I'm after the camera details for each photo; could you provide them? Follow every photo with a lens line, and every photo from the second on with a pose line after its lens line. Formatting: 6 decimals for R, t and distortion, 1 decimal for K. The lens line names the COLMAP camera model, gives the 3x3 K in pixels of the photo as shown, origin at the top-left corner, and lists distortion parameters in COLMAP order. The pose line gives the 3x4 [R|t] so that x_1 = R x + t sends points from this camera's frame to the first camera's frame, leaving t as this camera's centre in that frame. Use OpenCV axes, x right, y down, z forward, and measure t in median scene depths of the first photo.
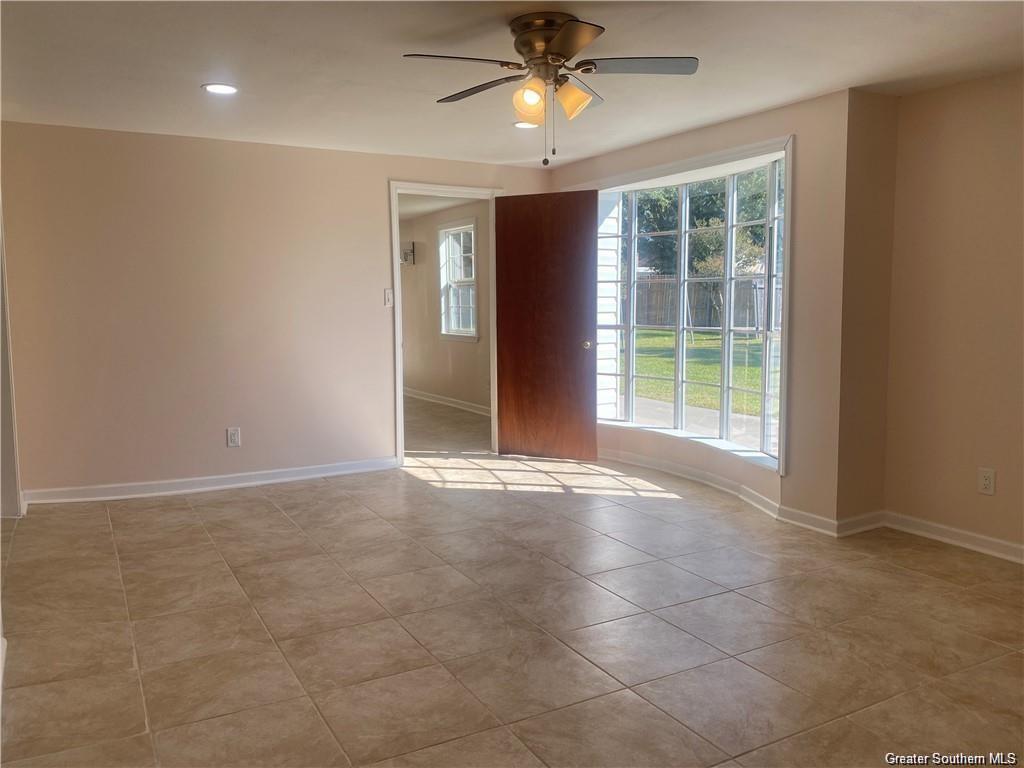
lens RADIAL K [[787.0, 0, 510.5], [0, 787.0, 383.9], [0, 0, 1]] dist [0.028888, -0.004348]
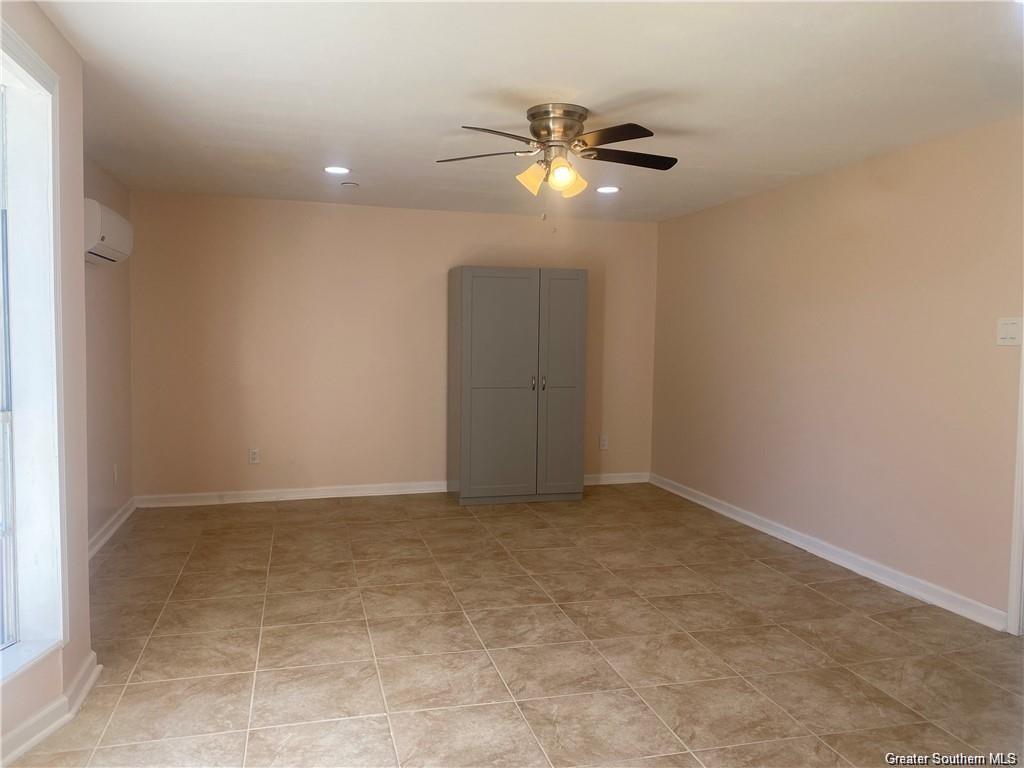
lens RADIAL K [[787.0, 0, 513.1], [0, 787.0, 384.4], [0, 0, 1]] dist [0.028888, -0.004348]
pose [[-0.969155, -0.026107, 0.245065, -0.181140], [0.016533, 0.985246, 0.170342, -0.250249], [-0.245897, 0.169140, -0.954425, 2.110255]]
